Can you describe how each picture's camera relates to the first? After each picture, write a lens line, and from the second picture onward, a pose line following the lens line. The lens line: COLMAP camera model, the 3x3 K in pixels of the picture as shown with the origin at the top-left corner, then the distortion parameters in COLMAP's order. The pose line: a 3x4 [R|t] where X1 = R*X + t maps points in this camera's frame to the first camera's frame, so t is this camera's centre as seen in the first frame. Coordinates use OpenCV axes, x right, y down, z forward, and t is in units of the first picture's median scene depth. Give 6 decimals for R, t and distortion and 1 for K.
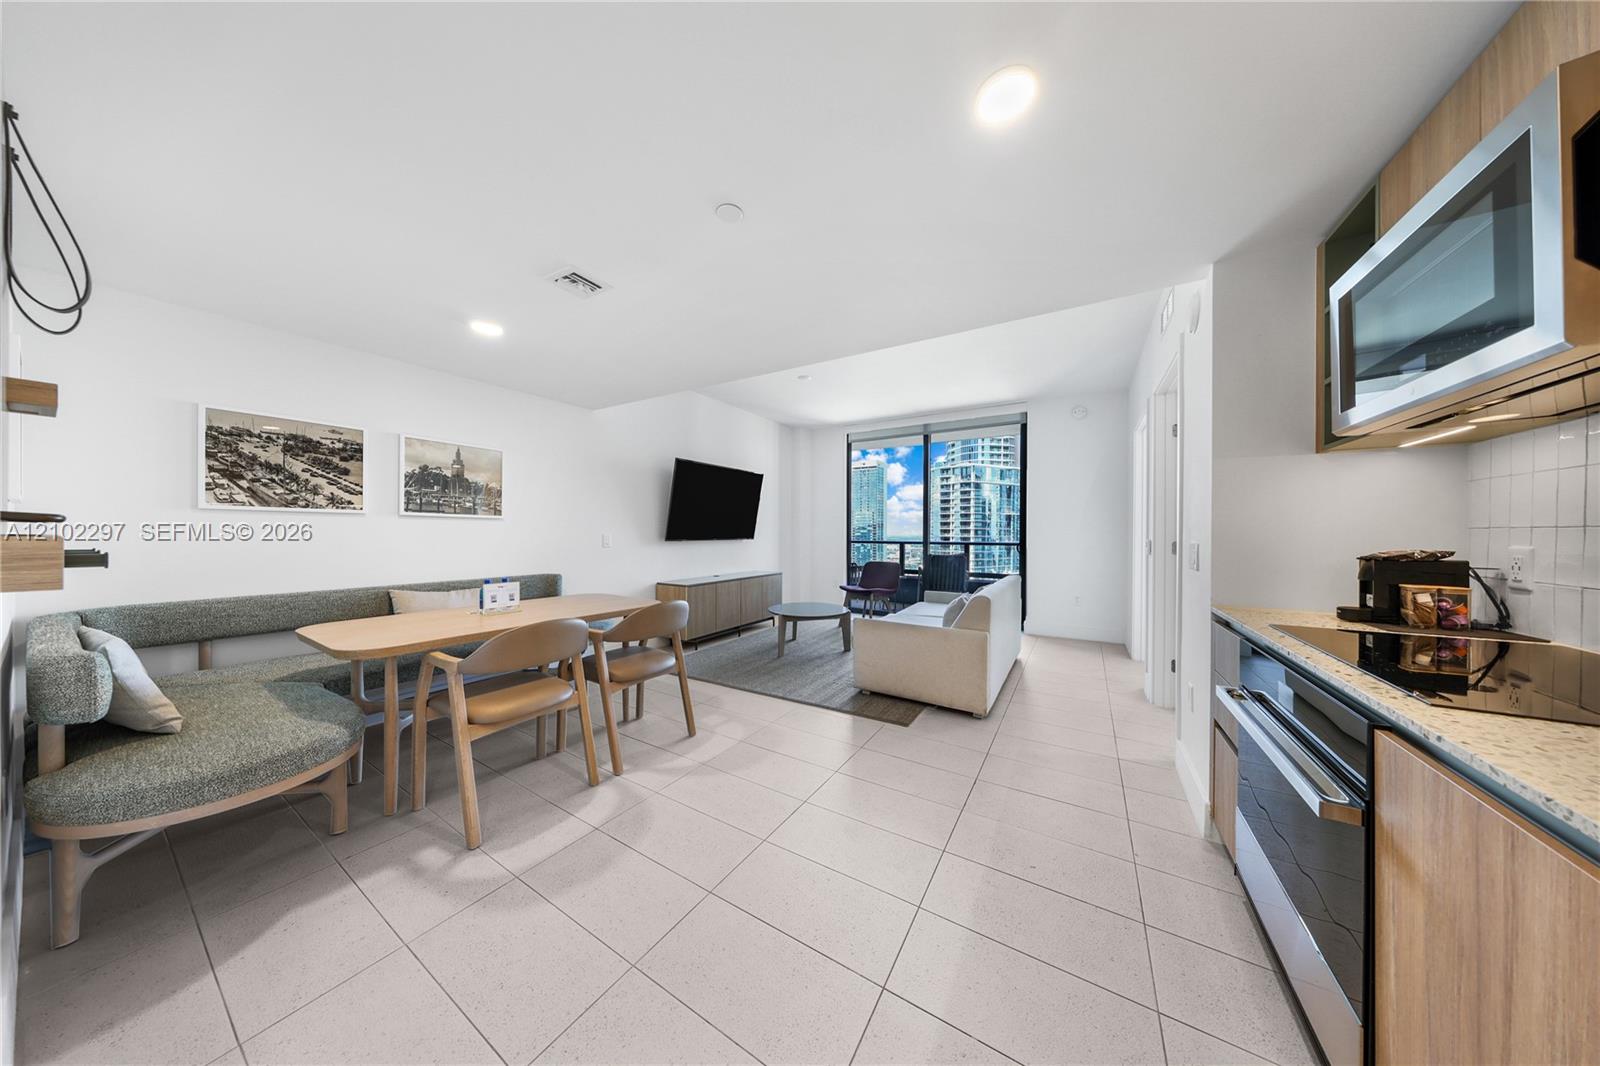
lens RADIAL K [[458.8, 0, 808.4], [0, 458.8, 535.7], [0, 0, 1]] dist [-0.002842, -0.000036]
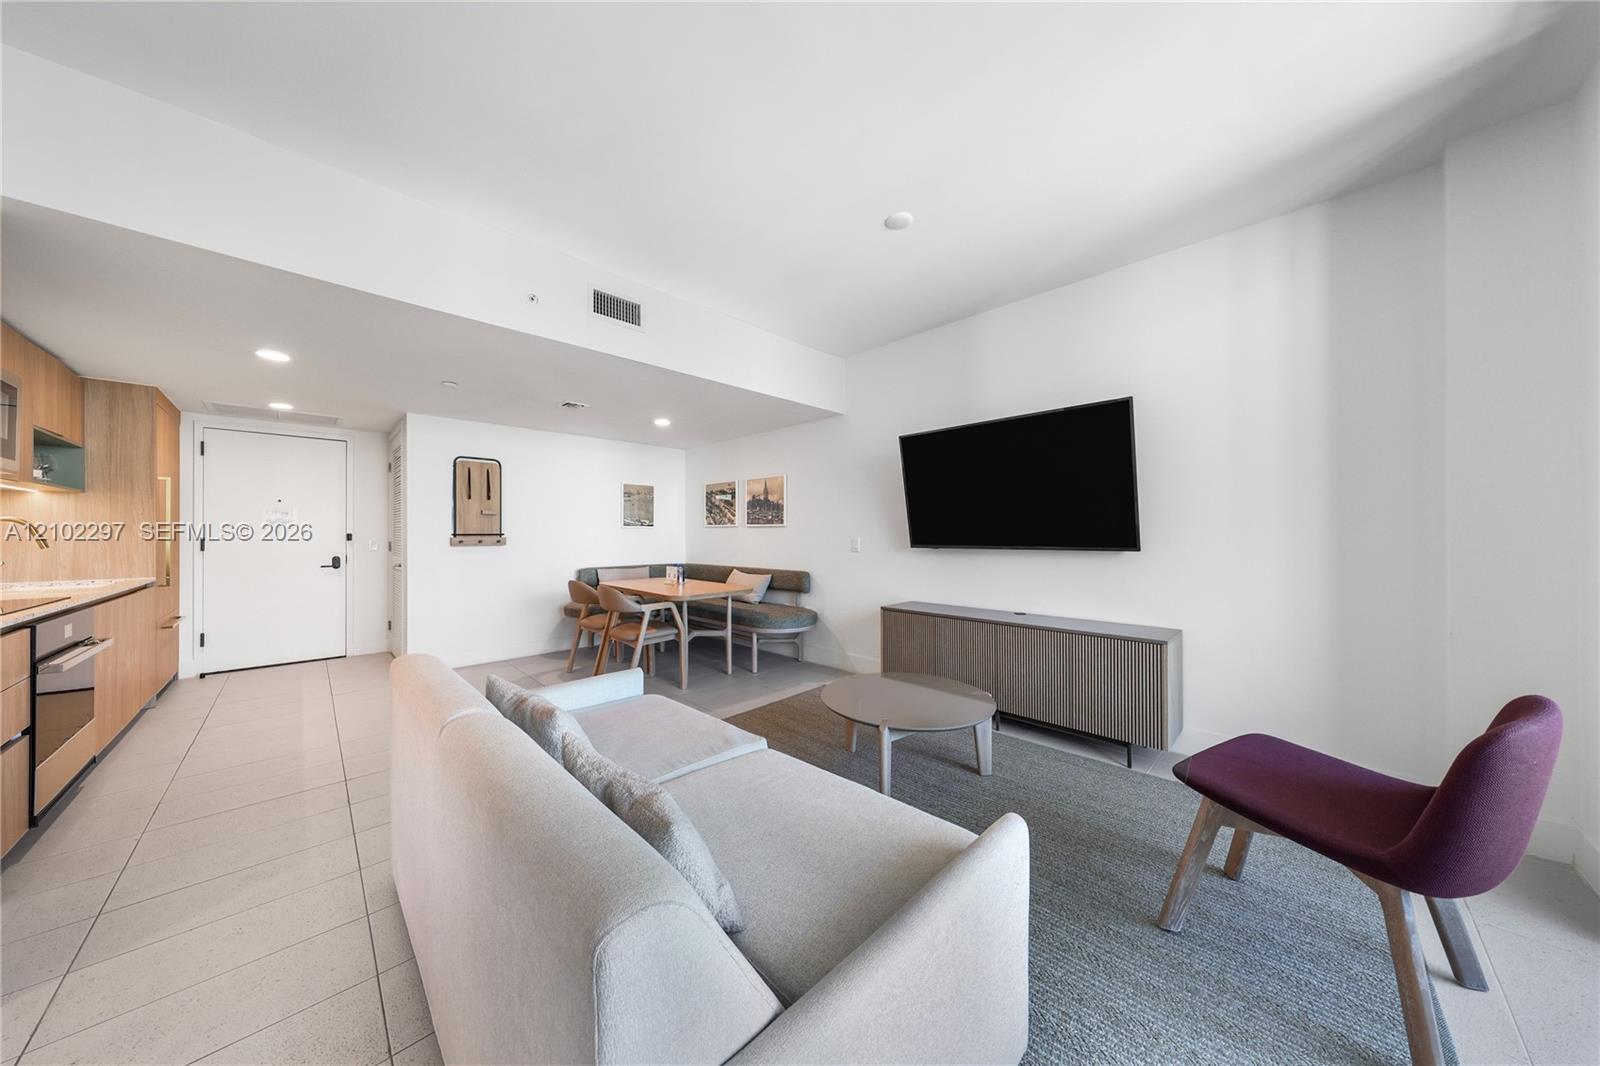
lens RADIAL K [[505.9, 0, 800.9], [0, 505.9, 537.4], [0, 0, 1]] dist [-0.006561, -0.000078]
pose [[-0.250829, 0.000432, -0.968031, 0.996601], [-0.006299, 0.999978, 0.002078, -0.011153], [0.968011, 0.006619, -0.250821, 1.899531]]
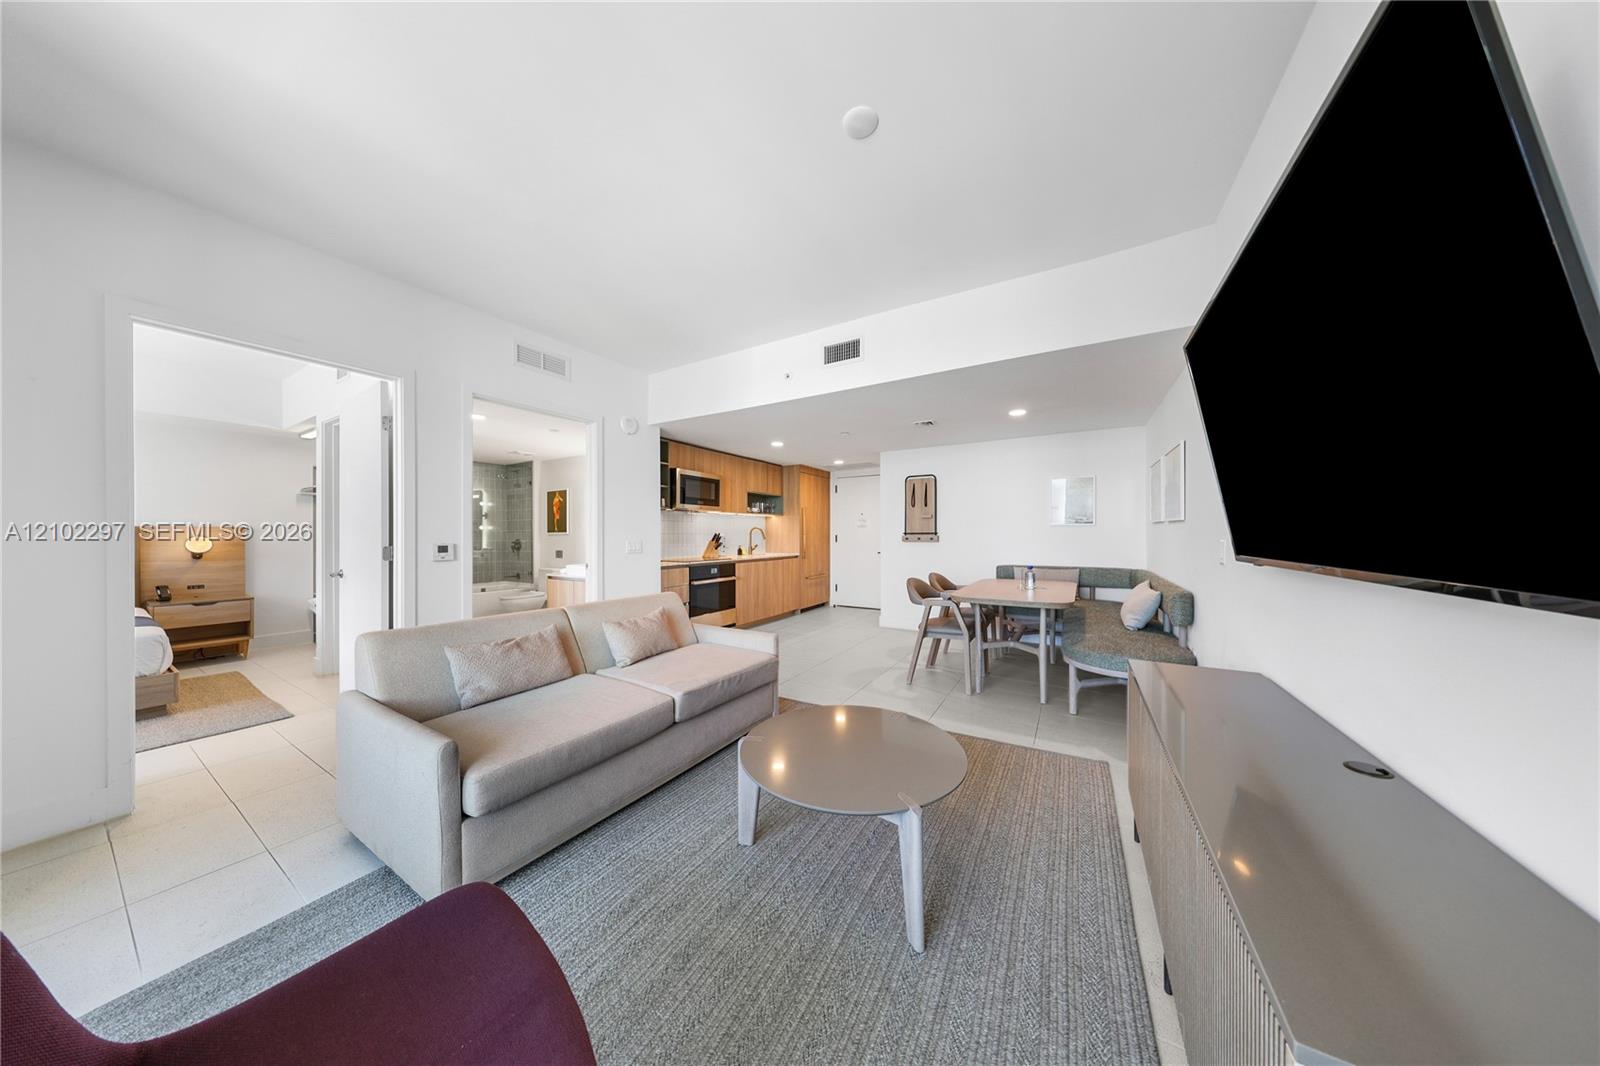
lens RADIAL K [[458.8, 0, 797.2], [0, 458.8, 533.6], [0, 0, 1]] dist [-0.002842, -0.000036]
pose [[-0.999859, -0.001262, 0.016769, 0.060698], [-0.001168, 0.999984, 0.005611, -0.021052], [-0.016776, 0.005591, -0.999844, 2.528463]]
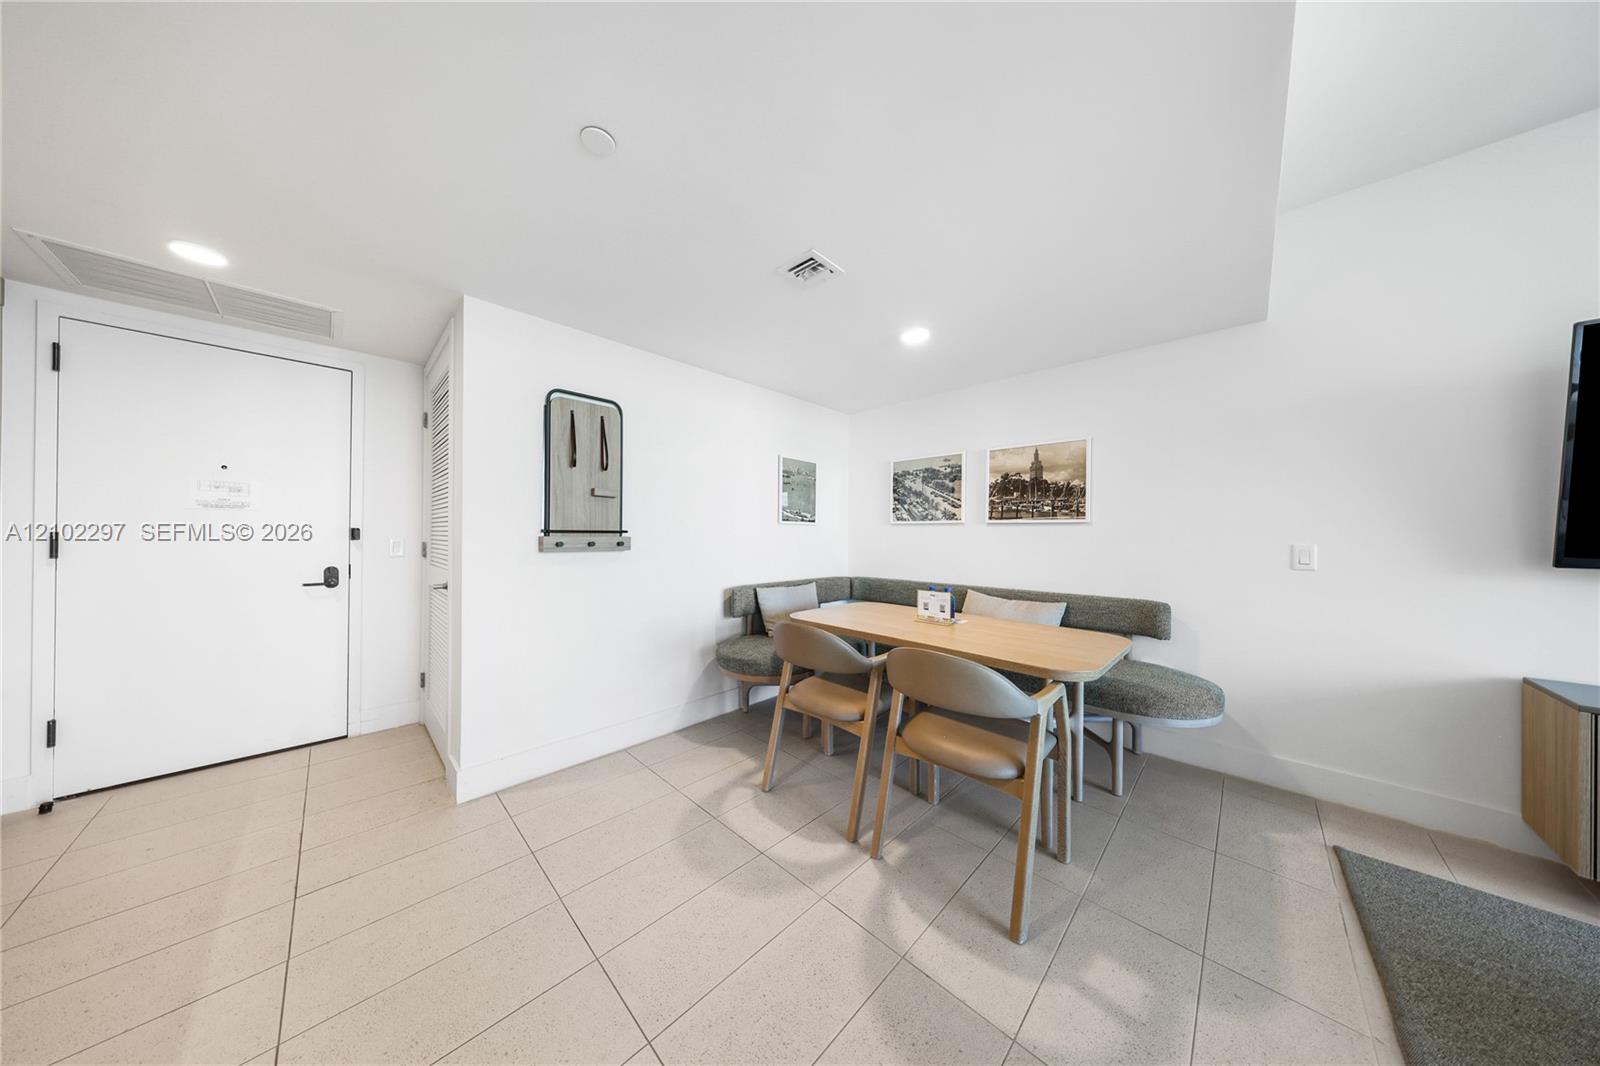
lens RADIAL K [[458.8, 0, 798.2], [0, 458.8, 537.1], [0, 0, 1]] dist [-0.002842, -0.000036]
pose [[-0.236550, -0.004695, -0.971608, 0.316760], [-0.015176, 0.999884, -0.001137, -0.004230], [0.971501, 0.014476, -0.236594, 0.937319]]
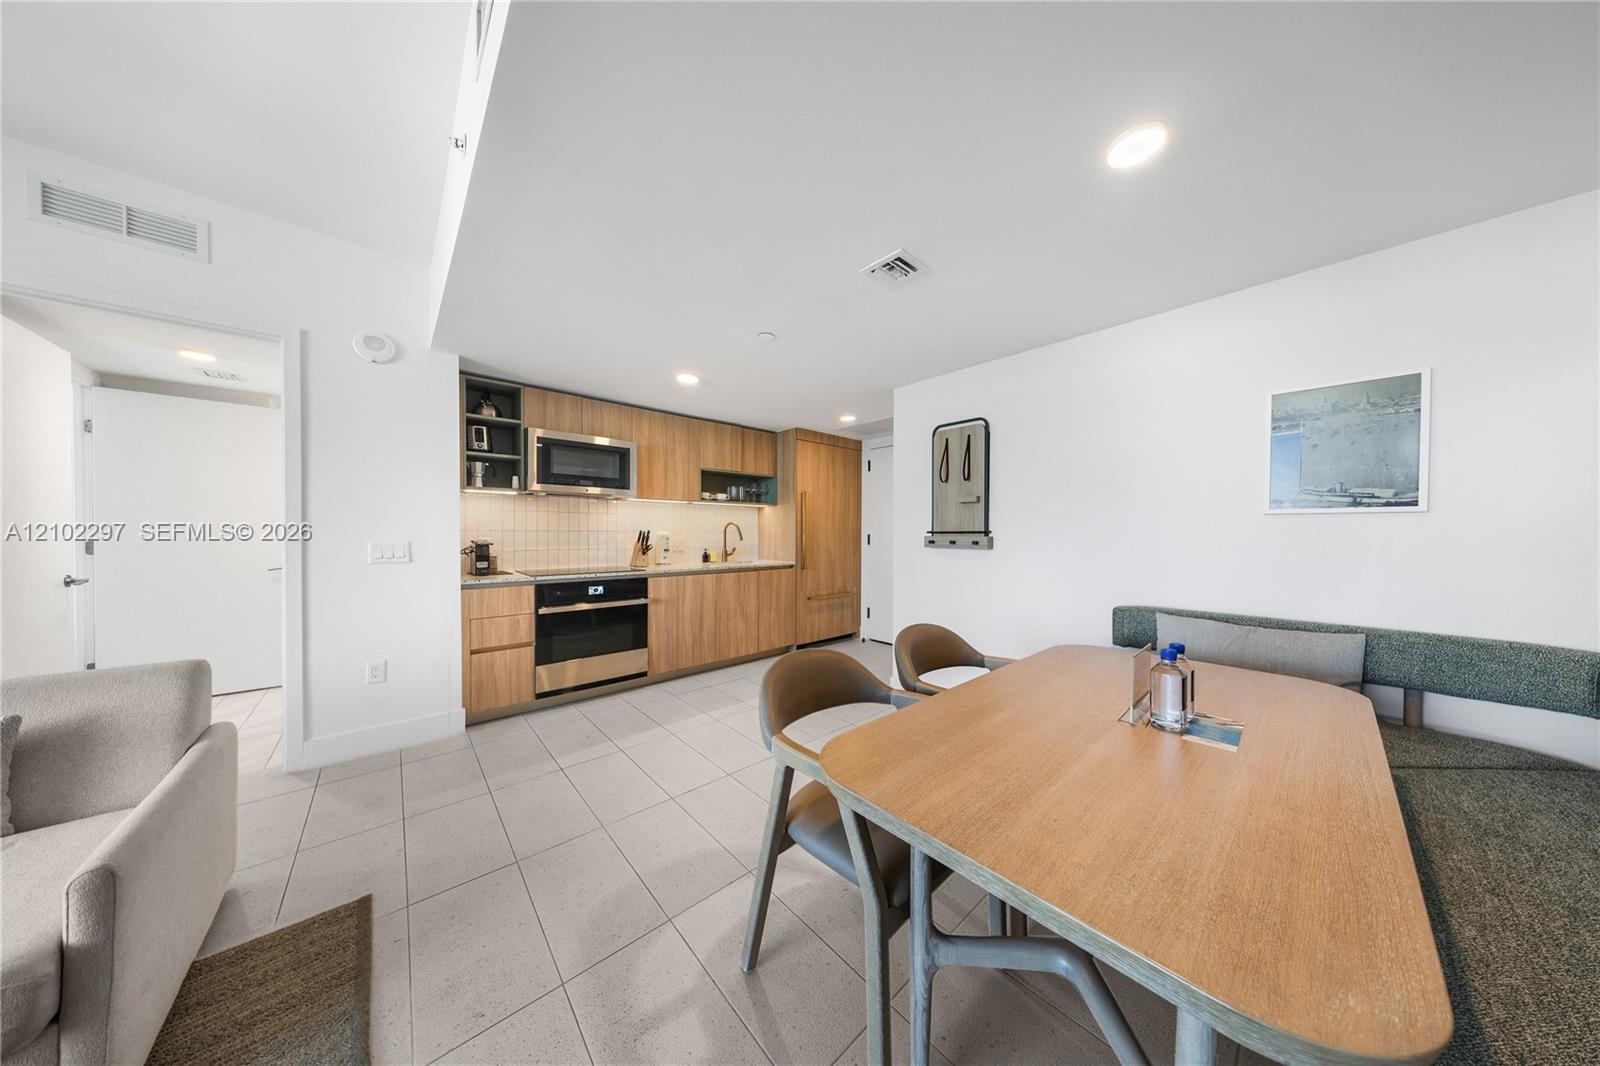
lens RADIAL K [[458.8, 0, 800.0], [0, 458.8, 536.8], [0, 0, 1]] dist [-0.002842, -0.000036]
pose [[-0.951706, -0.008365, 0.306897, -0.478061], [-0.003580, 0.999863, 0.016151, -0.016195], [-0.306990, 0.014272, -0.951606, 1.525329]]
